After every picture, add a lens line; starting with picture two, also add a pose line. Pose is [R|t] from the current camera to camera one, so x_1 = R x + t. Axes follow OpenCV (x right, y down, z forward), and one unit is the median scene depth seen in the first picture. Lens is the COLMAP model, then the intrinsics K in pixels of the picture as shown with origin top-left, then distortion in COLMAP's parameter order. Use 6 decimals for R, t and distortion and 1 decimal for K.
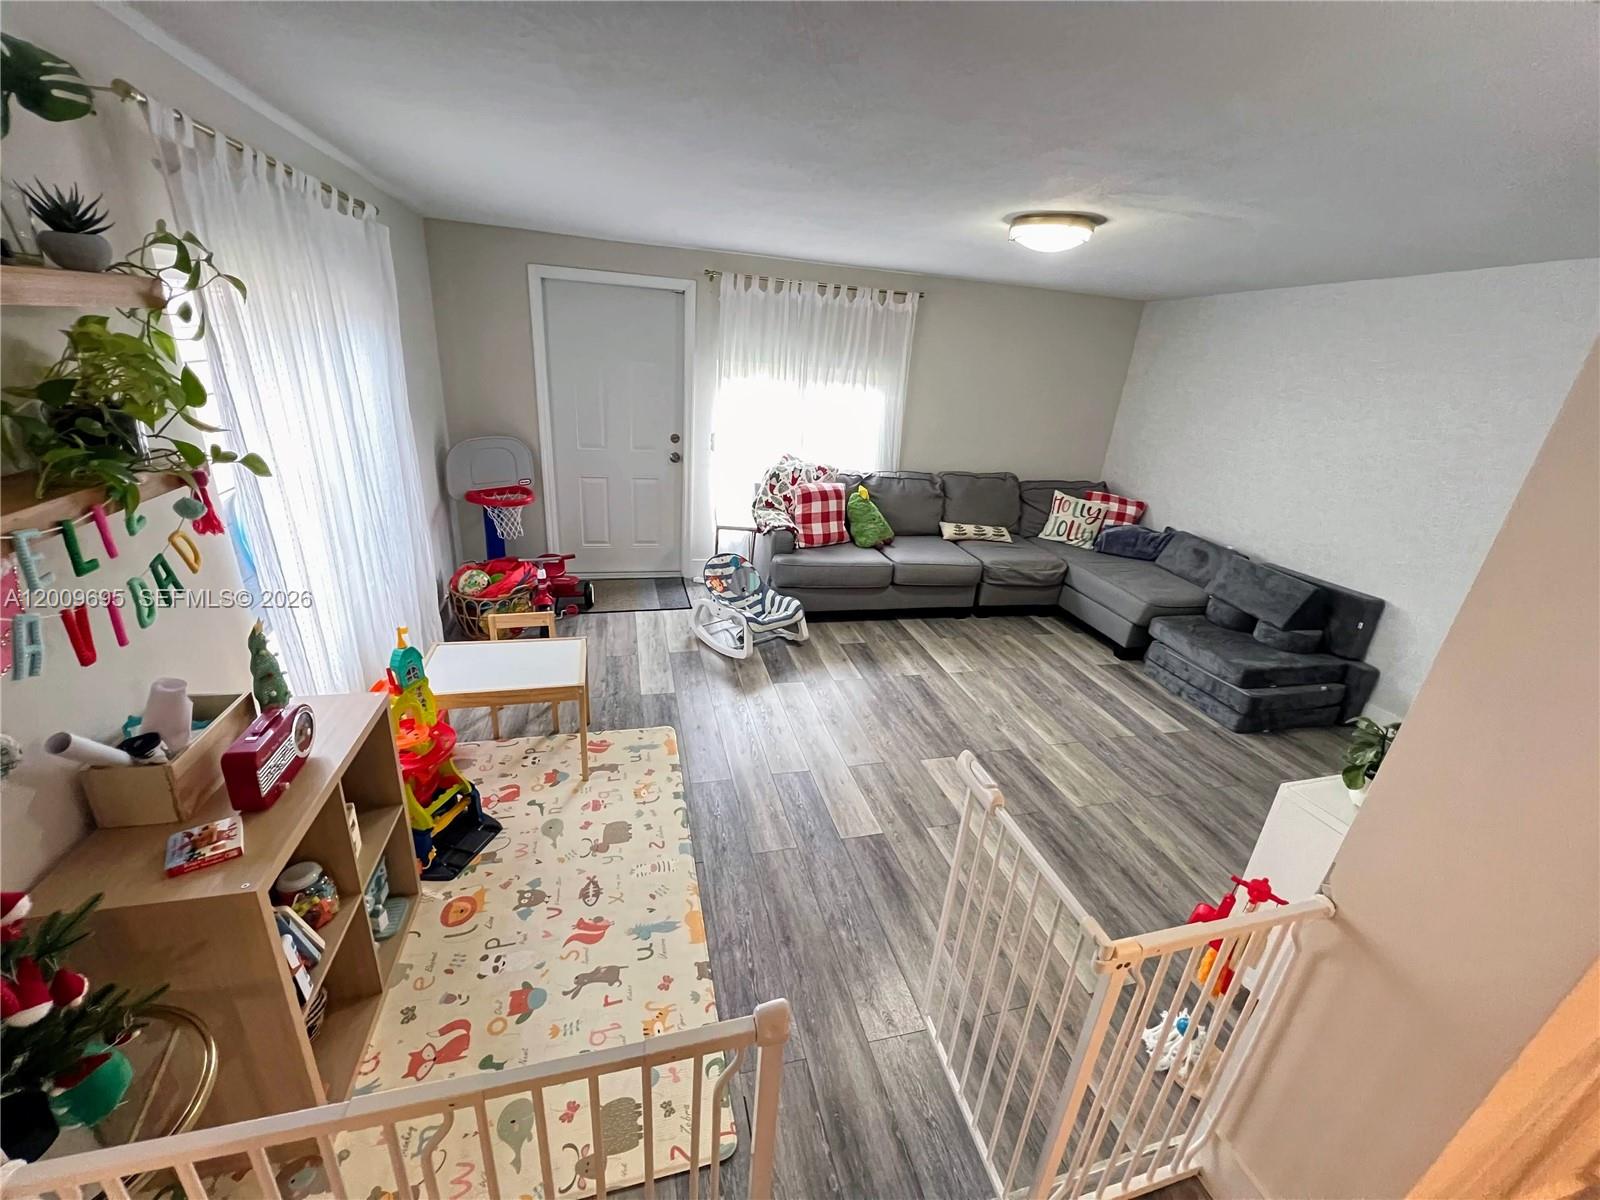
lens RADIAL K [[632.9, 0, 787.5], [0, 632.9, 610.2], [0, 0, 1]] dist [-0.000292, -0.003413]
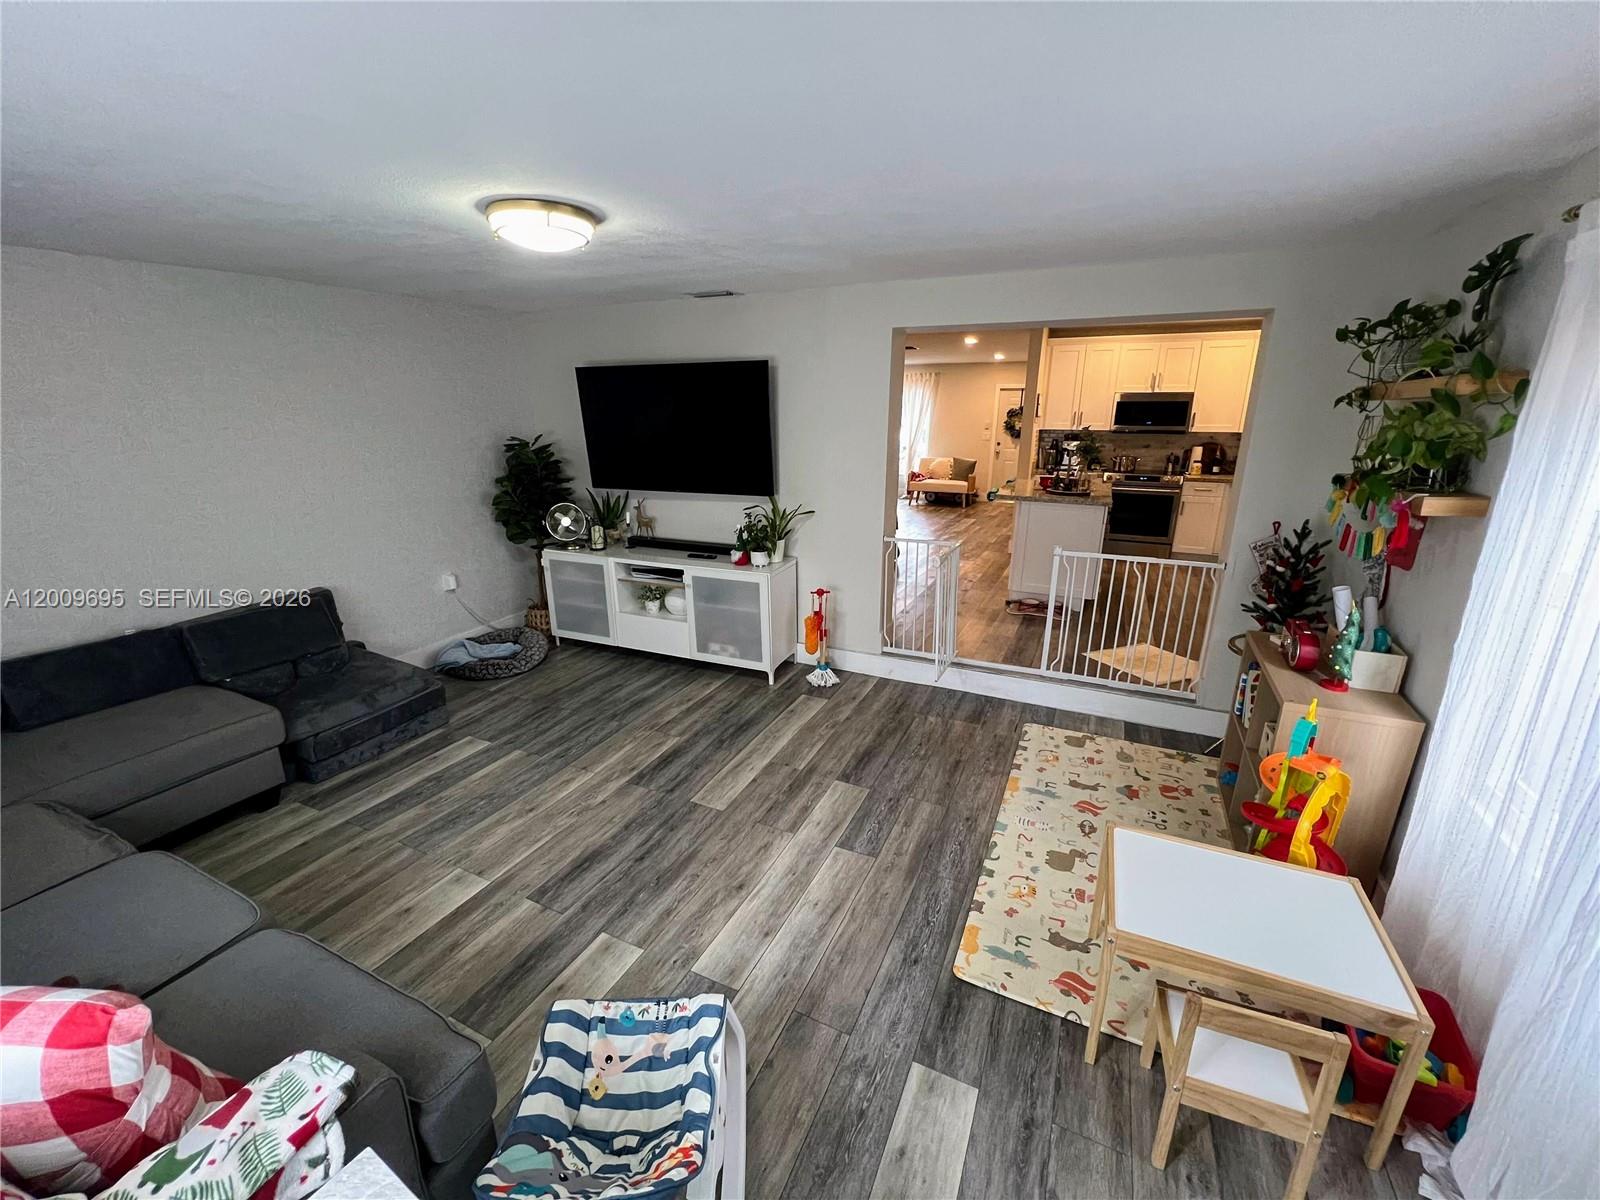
lens RADIAL K [[632.9, 0, 787.5], [0, 632.9, 610.2], [0, 0, 1]] dist [-0.000292, -0.003413]
pose [[-0.758913, -0.269402, 0.592852, -0.383235], [0.199973, 0.770005, 0.605890, -0.609951], [-0.619727, 0.578372, -0.530494, 1.404818]]
